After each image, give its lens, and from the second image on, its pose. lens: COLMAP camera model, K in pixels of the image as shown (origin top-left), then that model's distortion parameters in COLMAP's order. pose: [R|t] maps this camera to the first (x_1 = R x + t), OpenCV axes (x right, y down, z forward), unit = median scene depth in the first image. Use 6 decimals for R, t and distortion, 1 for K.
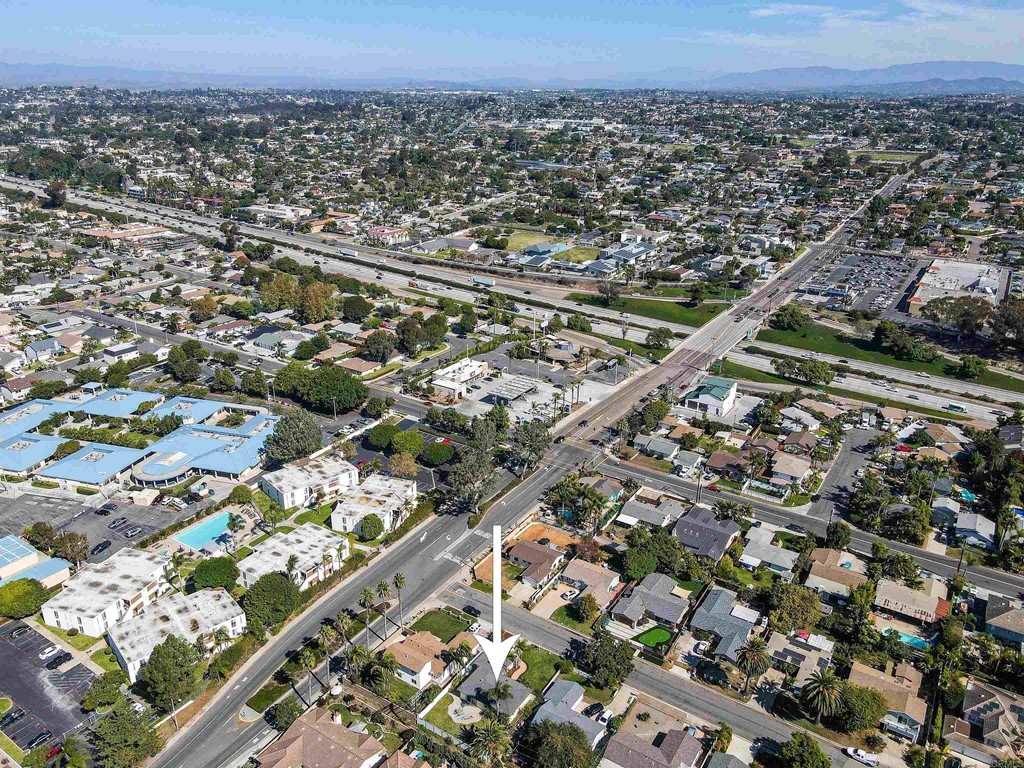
lens RADIAL K [[775.3, 0, 507.7], [0, 775.3, 384.9], [0, 0, 1]] dist [0.006014, 0.002011]
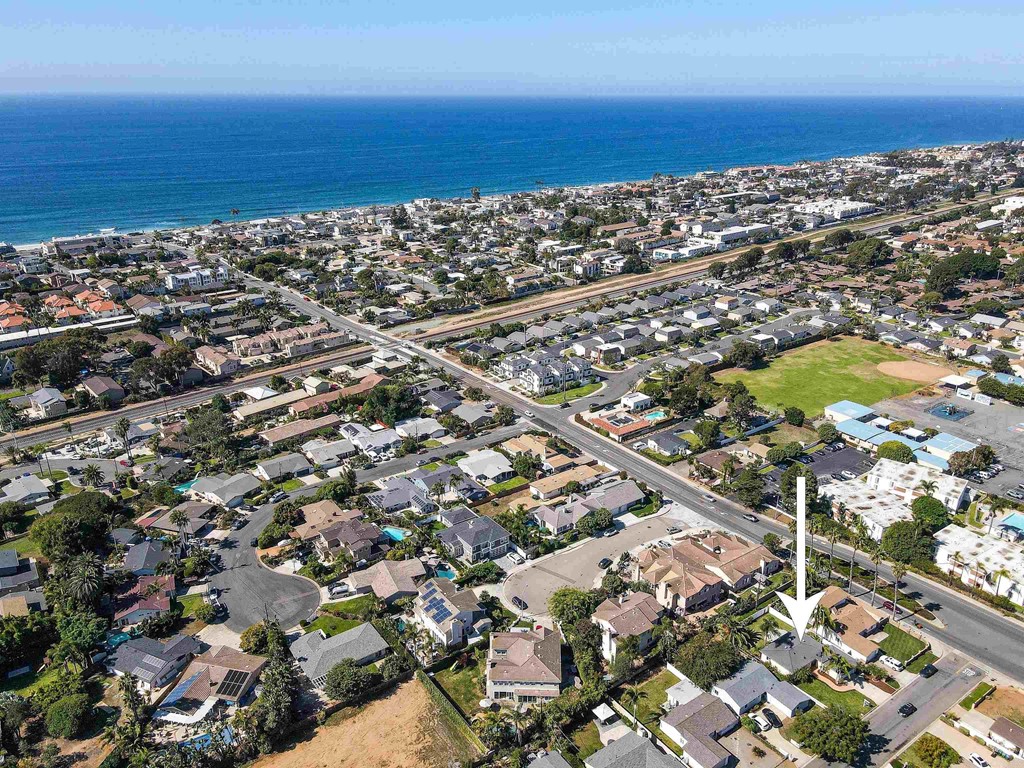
lens RADIAL K [[775.3, 0, 507.7], [0, 775.3, 384.9], [0, 0, 1]] dist [0.006014, 0.002011]
pose [[-0.366203, 0.321789, -0.873125, 0.621506], [-0.335024, 0.829787, 0.446331, -0.170328], [0.868132, 0.455966, -0.196064, 0.455835]]
